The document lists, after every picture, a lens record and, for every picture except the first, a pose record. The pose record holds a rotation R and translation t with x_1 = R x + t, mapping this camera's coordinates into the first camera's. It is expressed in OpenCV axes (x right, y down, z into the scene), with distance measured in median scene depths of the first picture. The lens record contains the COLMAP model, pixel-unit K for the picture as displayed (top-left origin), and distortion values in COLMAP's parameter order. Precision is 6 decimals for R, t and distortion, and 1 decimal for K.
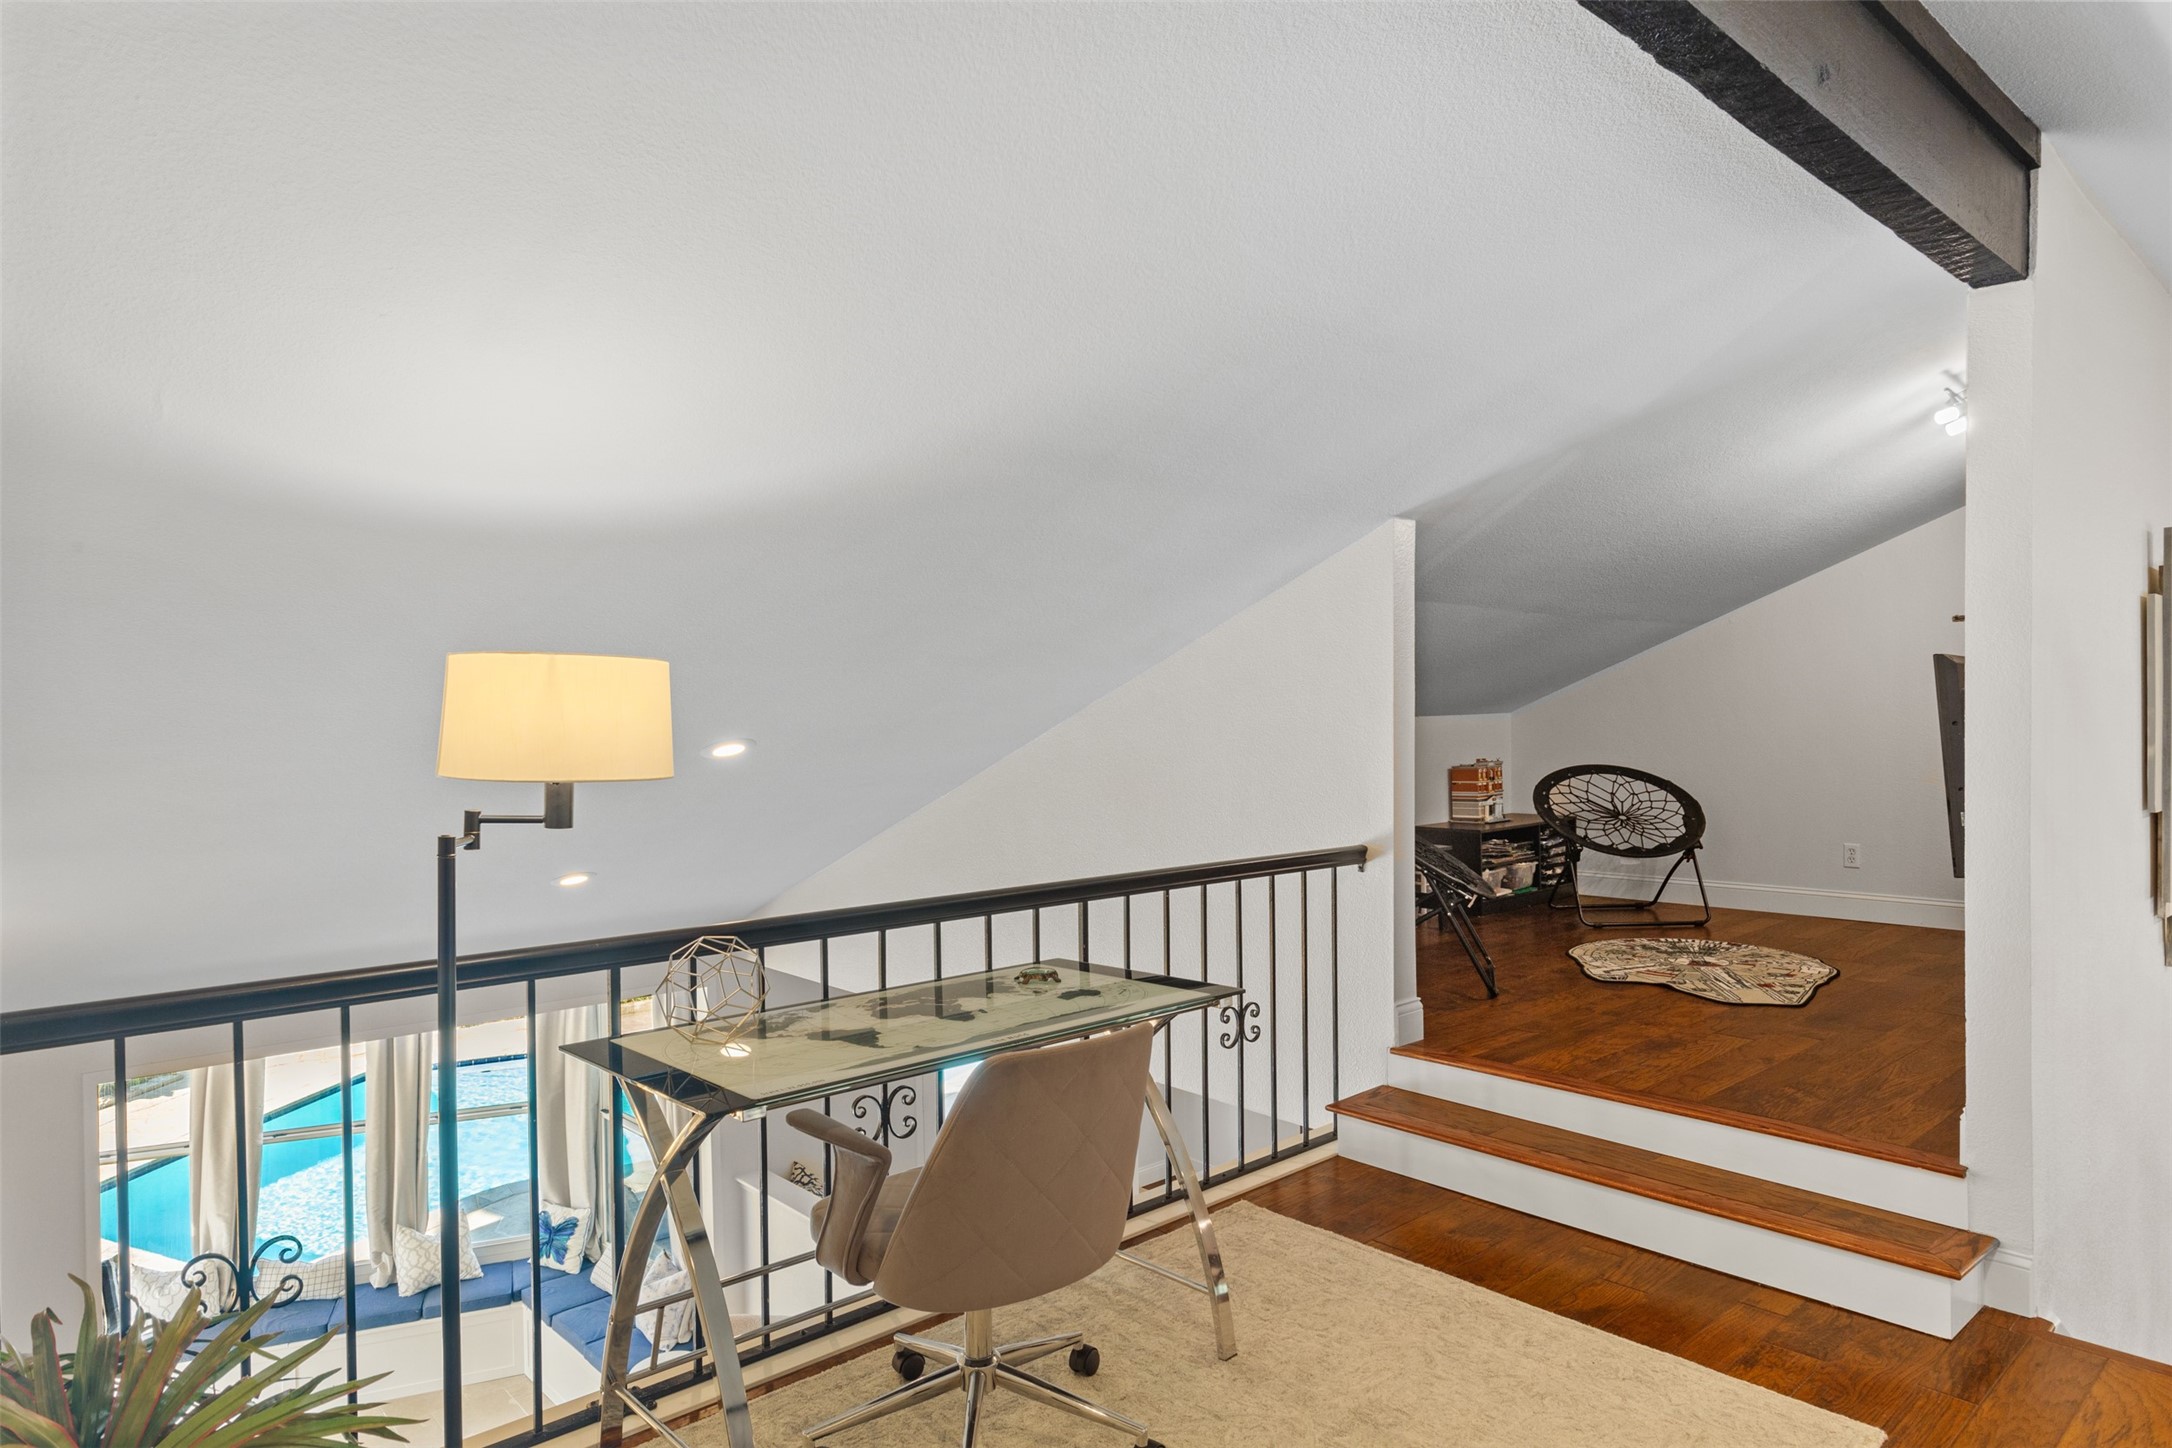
lens RADIAL K [[1271.9, 0, 1084.2], [0, 1271.9, 737.1], [0, 0, 1]] dist [-0.005944, 0.001789]
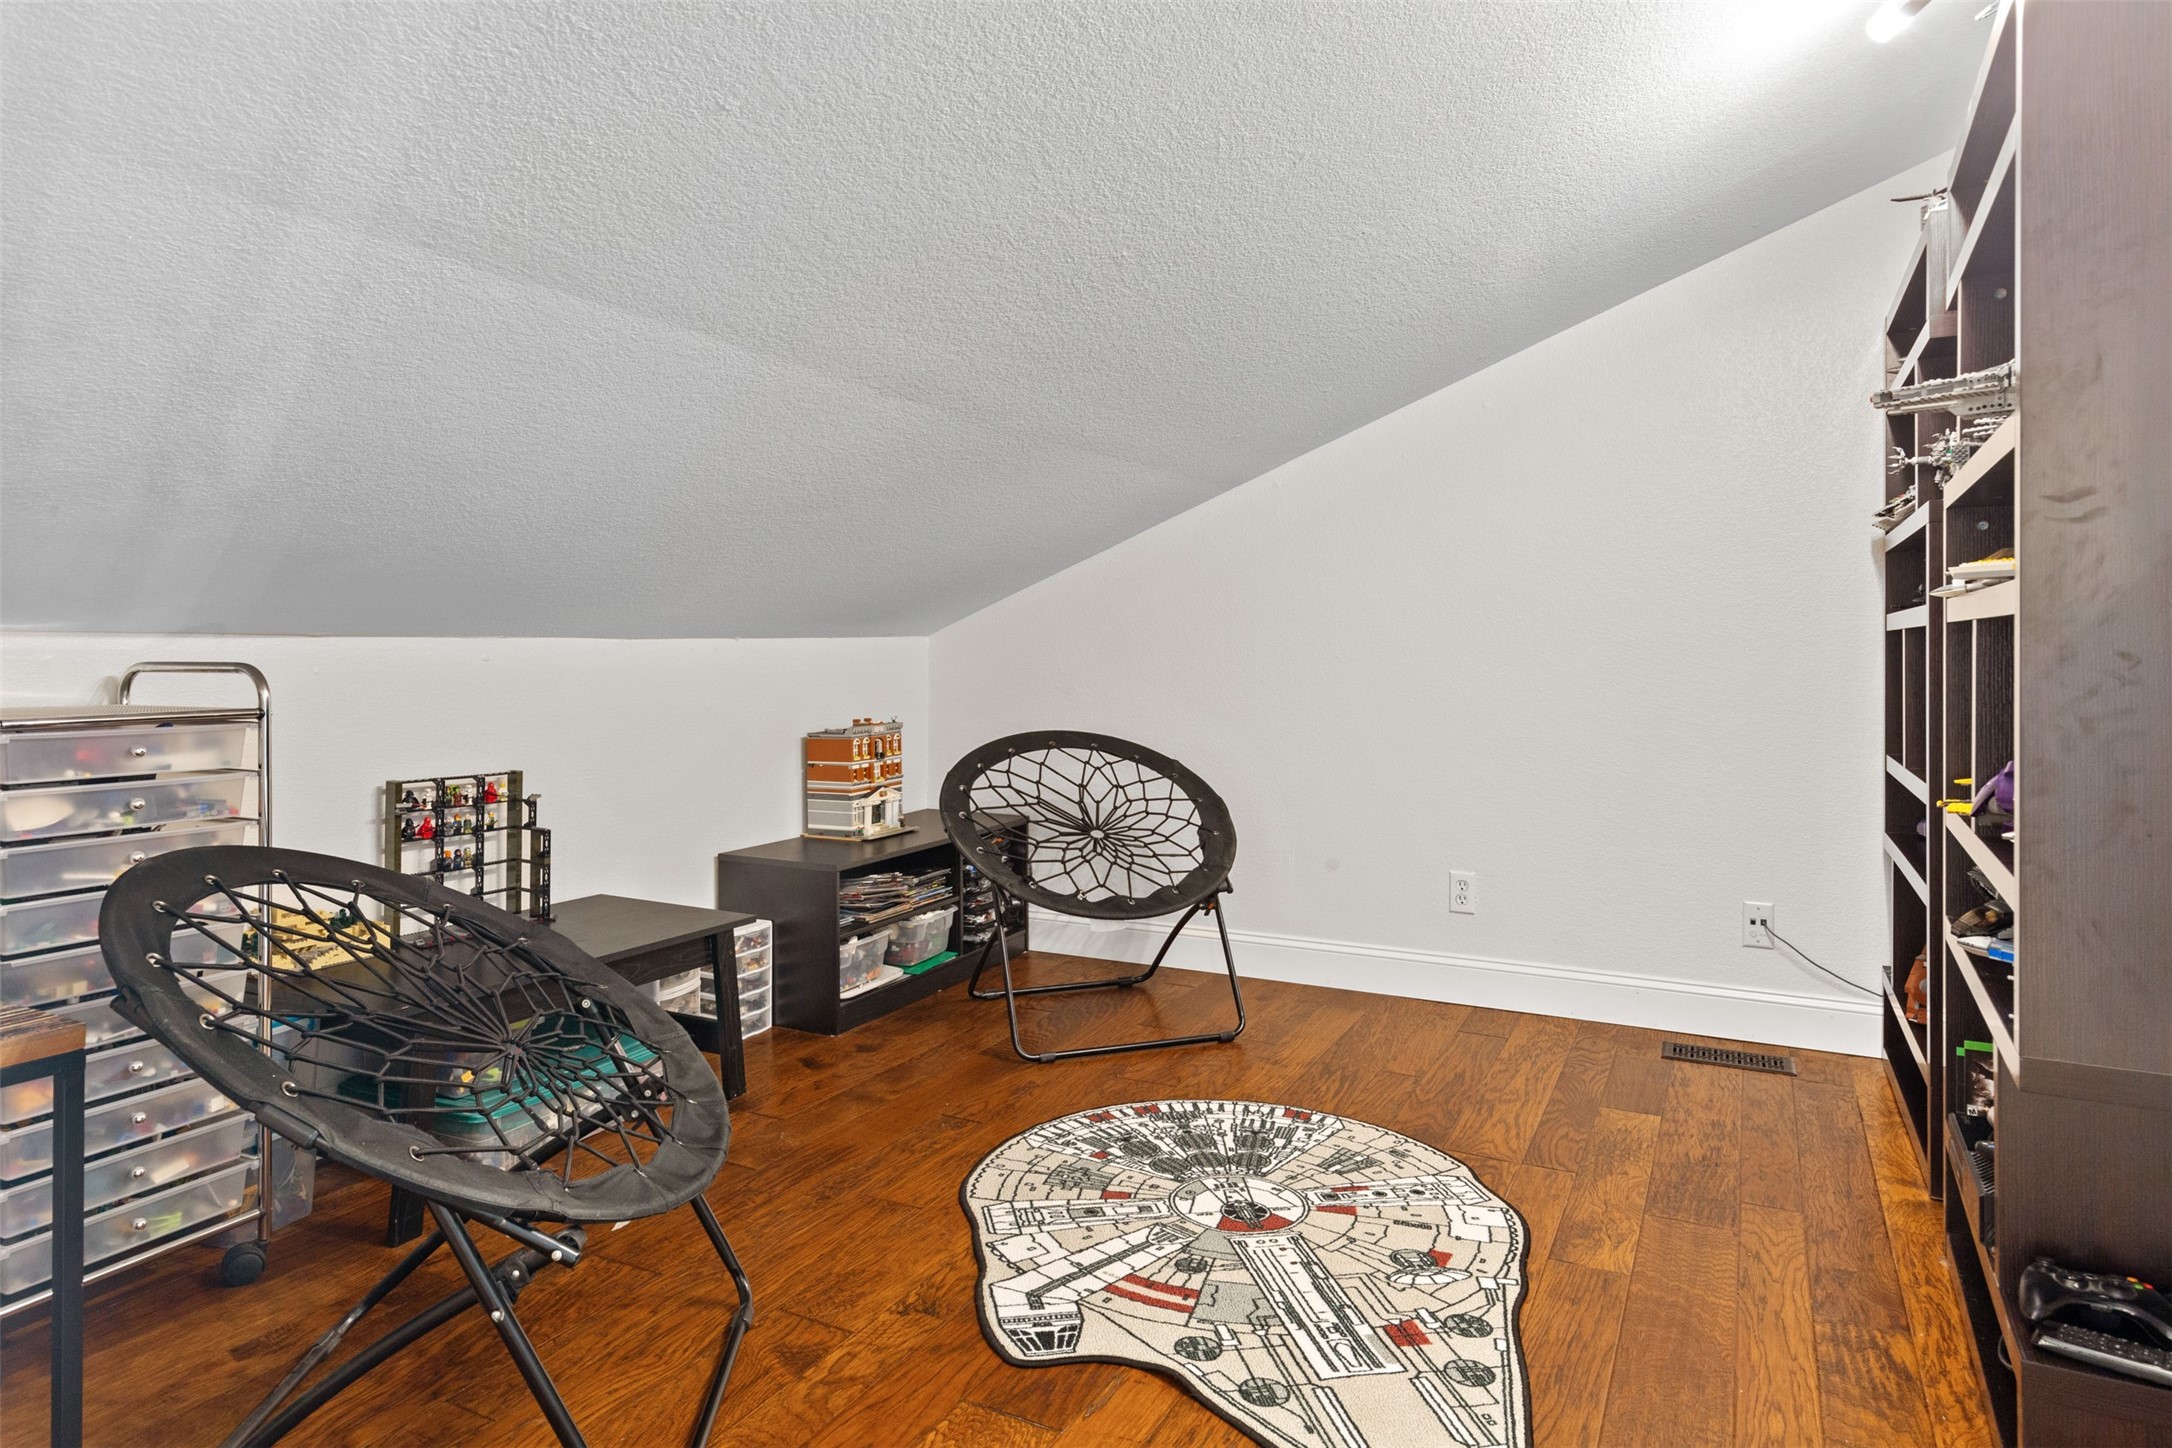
lens RADIAL K [[1271.9, 0, 1084.2], [0, 1271.9, 737.1], [0, 0, 1]] dist [-0.005944, 0.001789]
pose [[0.932536, -0.009043, 0.360964, 0.215925], [-0.012147, 0.998335, 0.056393, -0.007450], [-0.360873, -0.056973, 0.930873, 0.483739]]
